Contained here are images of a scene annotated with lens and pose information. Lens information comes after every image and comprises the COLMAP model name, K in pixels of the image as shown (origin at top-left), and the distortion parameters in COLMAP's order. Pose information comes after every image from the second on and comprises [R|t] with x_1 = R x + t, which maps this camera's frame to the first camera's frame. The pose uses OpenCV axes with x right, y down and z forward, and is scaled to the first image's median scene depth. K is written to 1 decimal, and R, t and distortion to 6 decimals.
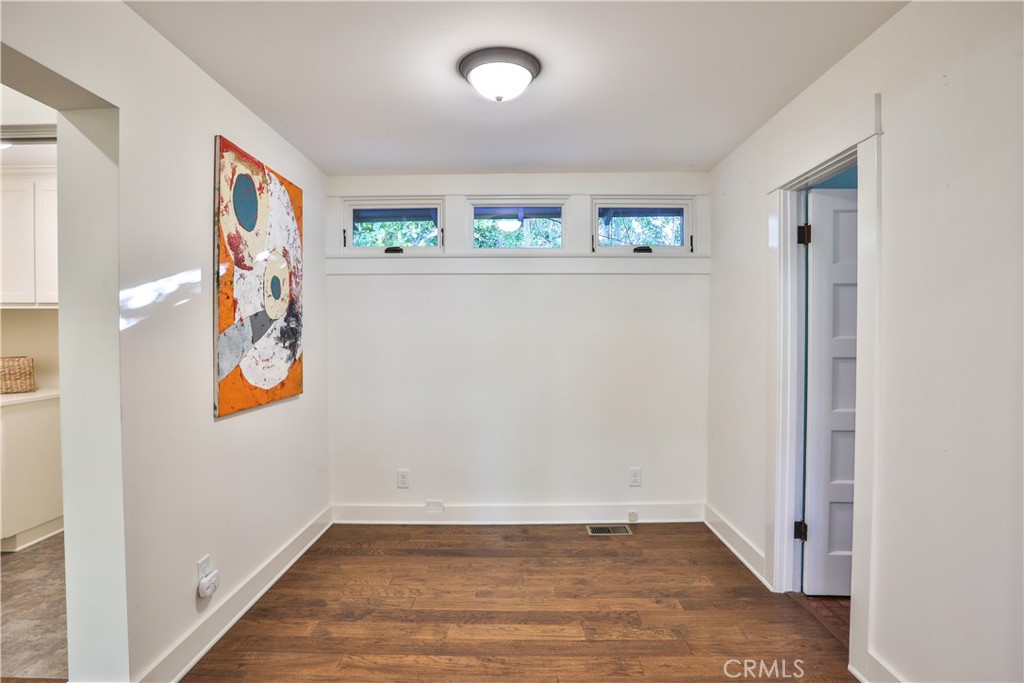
lens RADIAL K [[531.4, 0, 507.6], [0, 531.4, 340.0], [0, 0, 1]] dist [-0.078634, 0.033781]
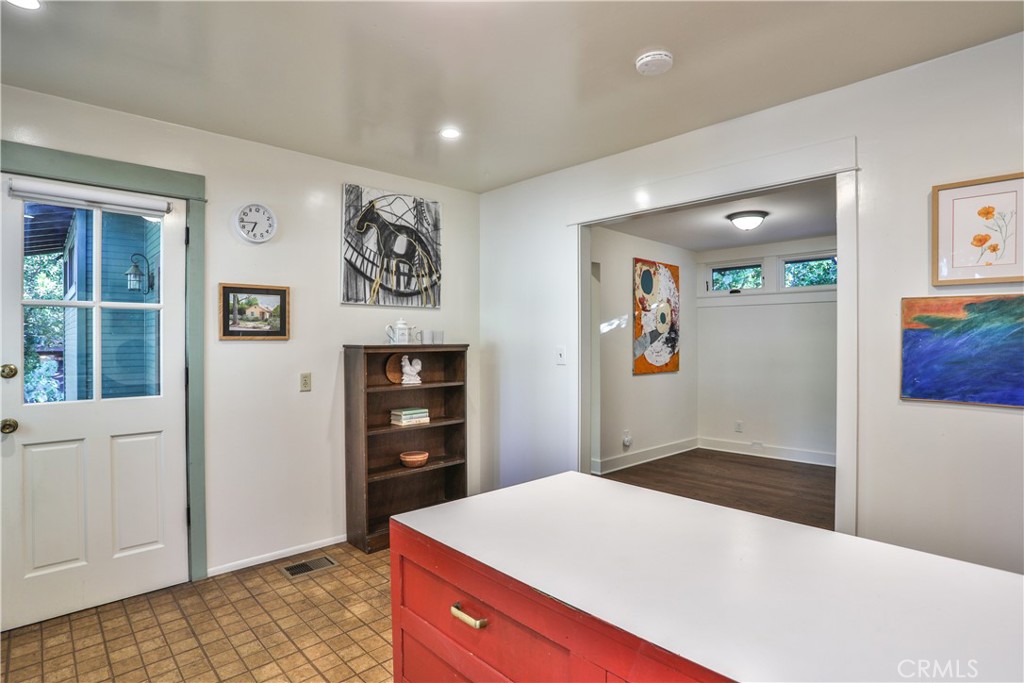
lens RADIAL K [[531.4, 0, 507.6], [0, 531.4, 340.0], [0, 0, 1]] dist [-0.078634, 0.033781]
pose [[0.686625, -0.001447, -0.727011, 0.715530], [-0.011595, 0.999849, -0.012941, 0.023880], [0.726920, 0.017315, 0.686504, -0.968654]]
